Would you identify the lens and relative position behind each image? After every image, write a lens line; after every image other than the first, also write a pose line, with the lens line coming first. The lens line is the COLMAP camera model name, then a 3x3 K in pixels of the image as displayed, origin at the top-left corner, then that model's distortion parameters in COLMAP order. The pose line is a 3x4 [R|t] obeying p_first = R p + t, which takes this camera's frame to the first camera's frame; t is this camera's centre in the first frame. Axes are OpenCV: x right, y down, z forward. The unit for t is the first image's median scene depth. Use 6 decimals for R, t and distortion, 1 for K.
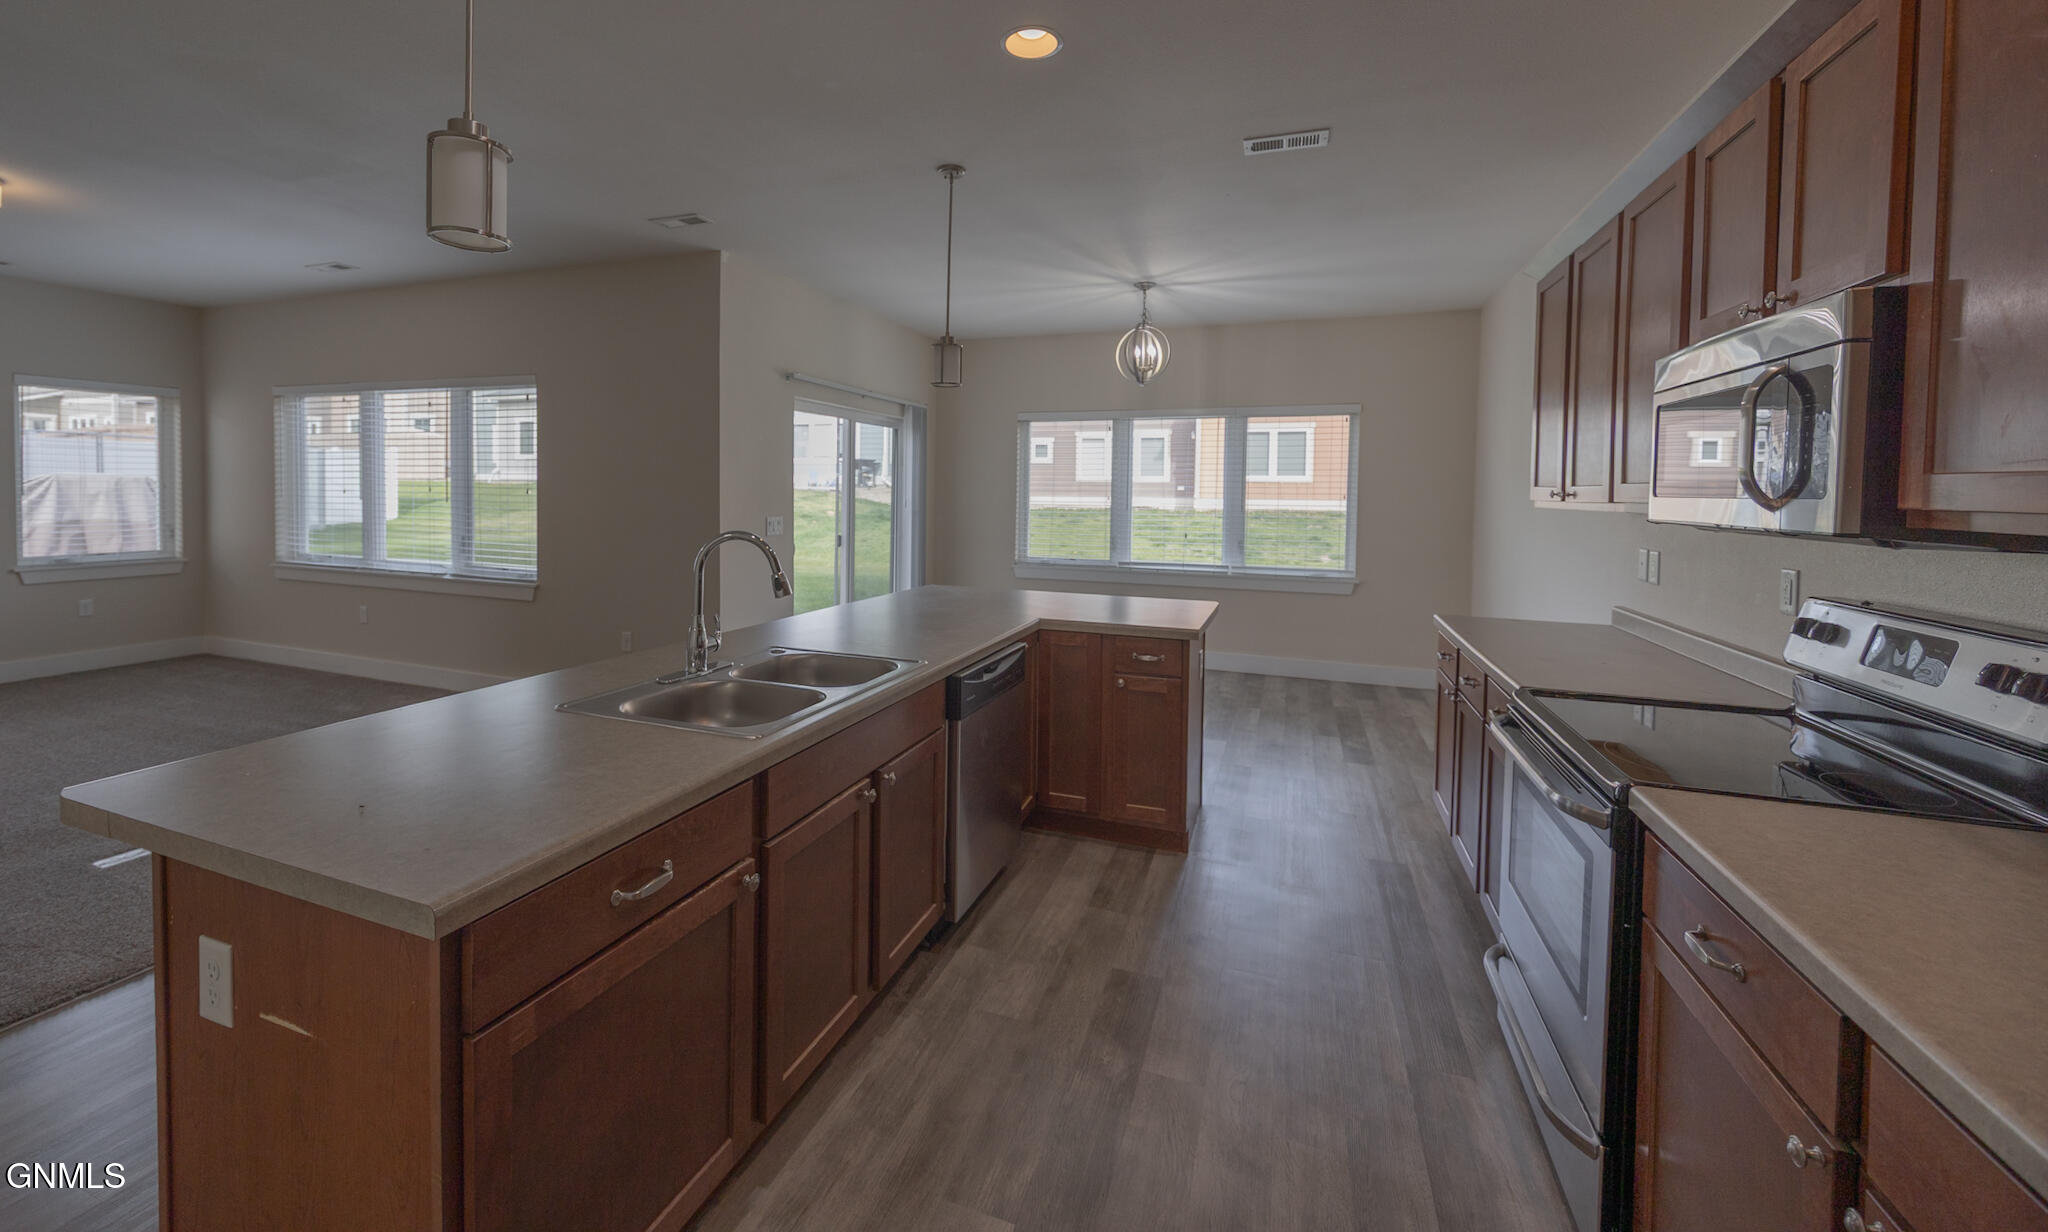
lens RADIAL K [[797.9, 0, 975.4], [0, 797.9, 518.3], [0, 0, 1]] dist [-0.003182, -0.000063]
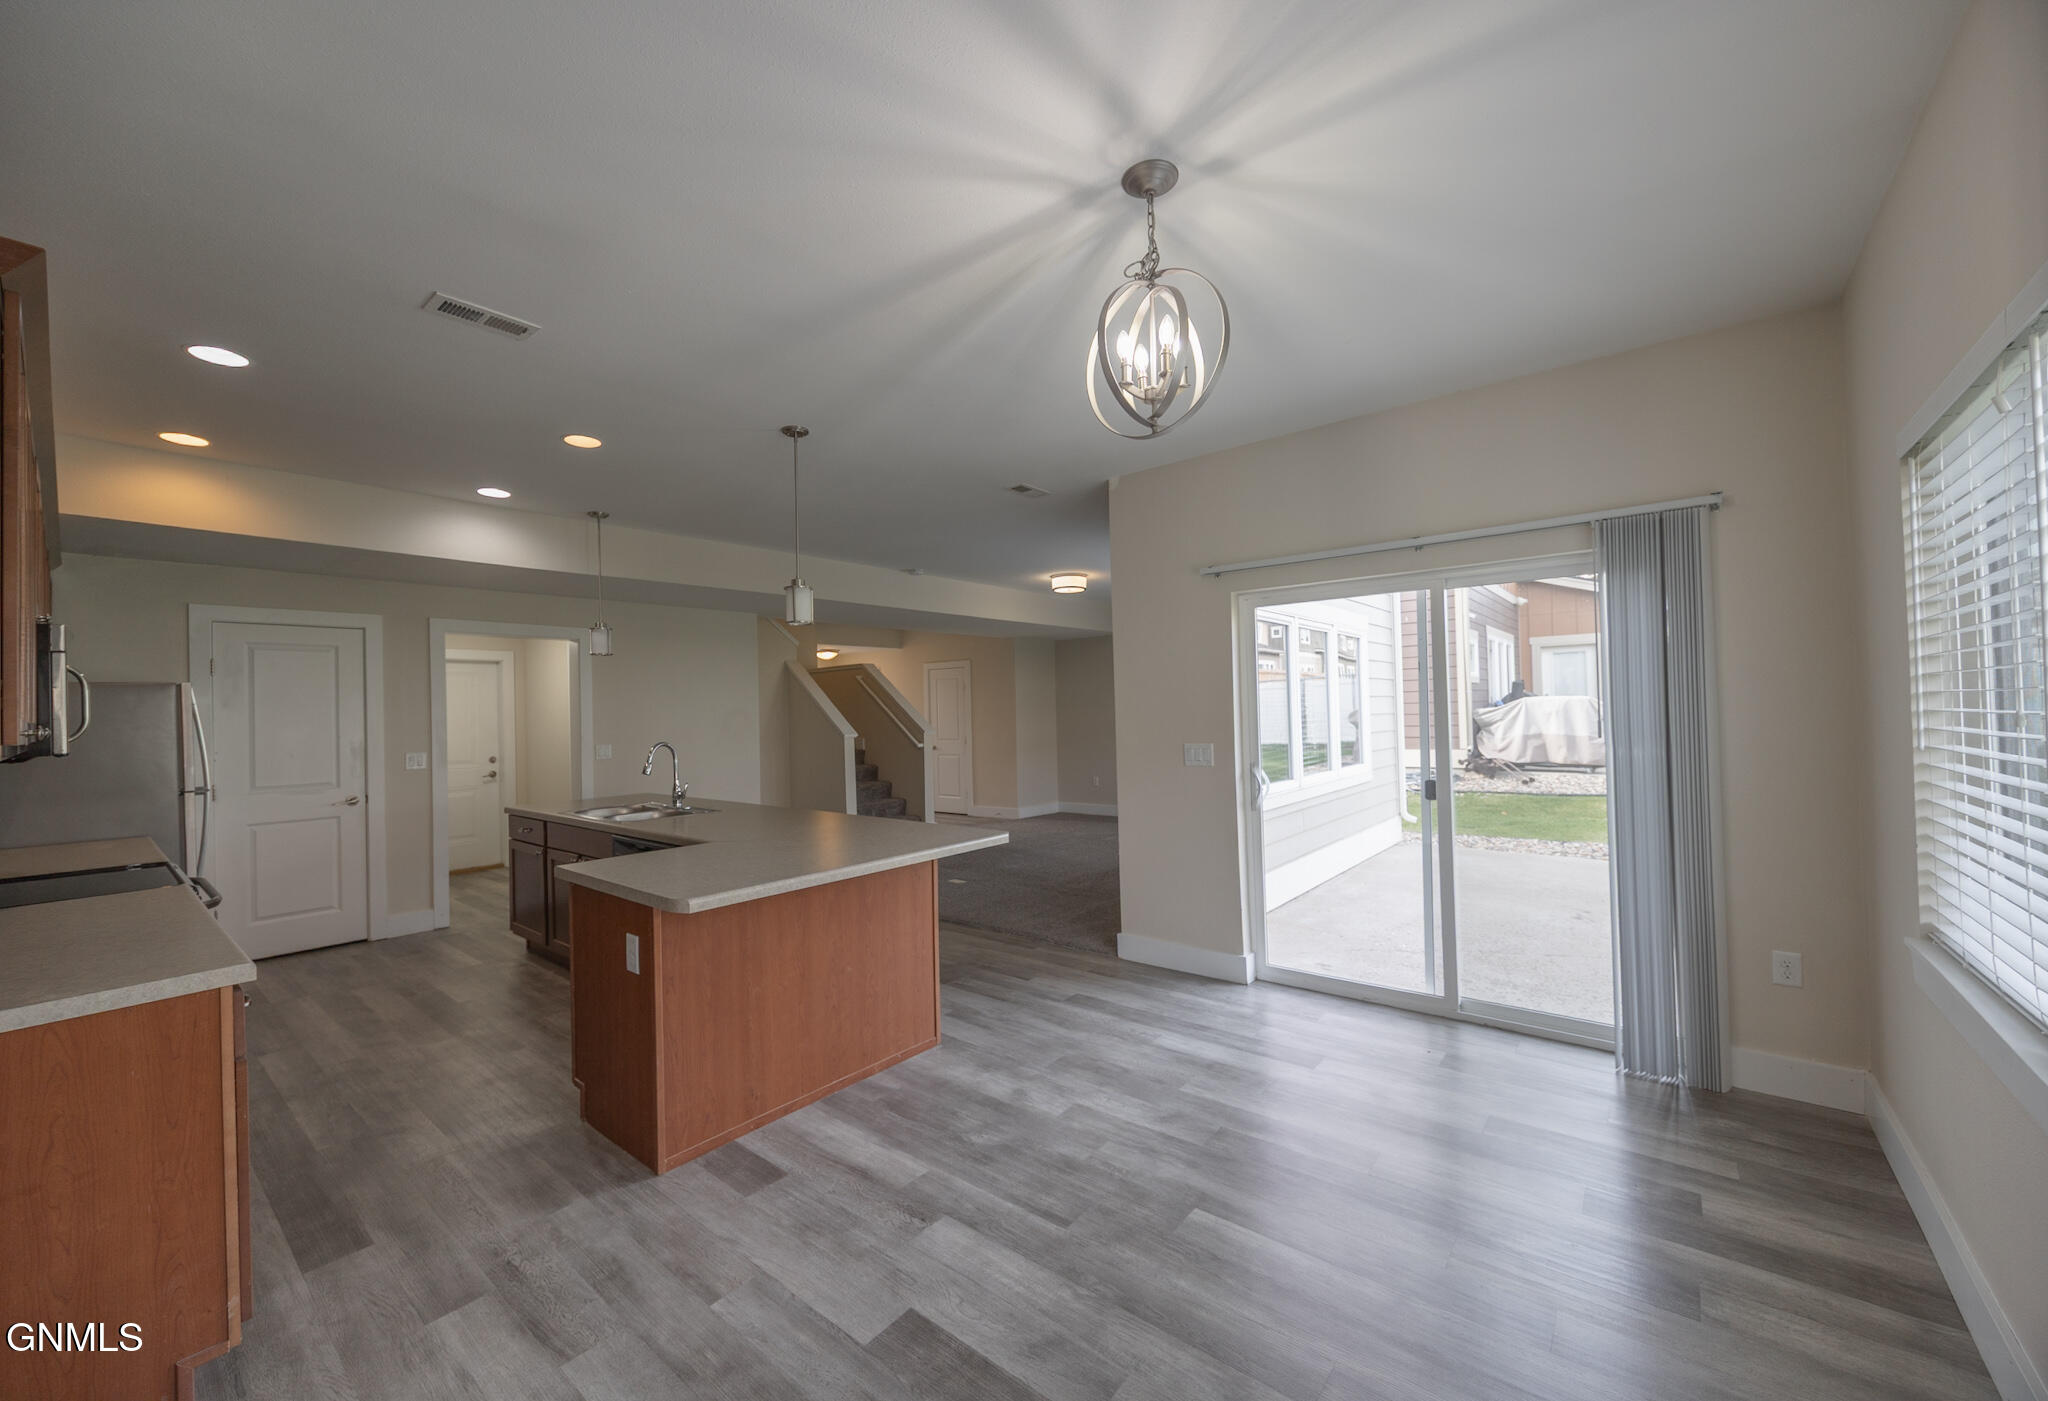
lens RADIAL K [[788.3, 0, 1009.5], [0, 788.3, 707.5], [0, 0, 1]] dist [-0.002804, -0.000113]
pose [[-0.301946, -0.013575, -0.953228, 0.513525], [-0.013071, 0.999864, -0.010099, -0.026032], [0.953235, 0.009411, -0.302082, 0.907634]]
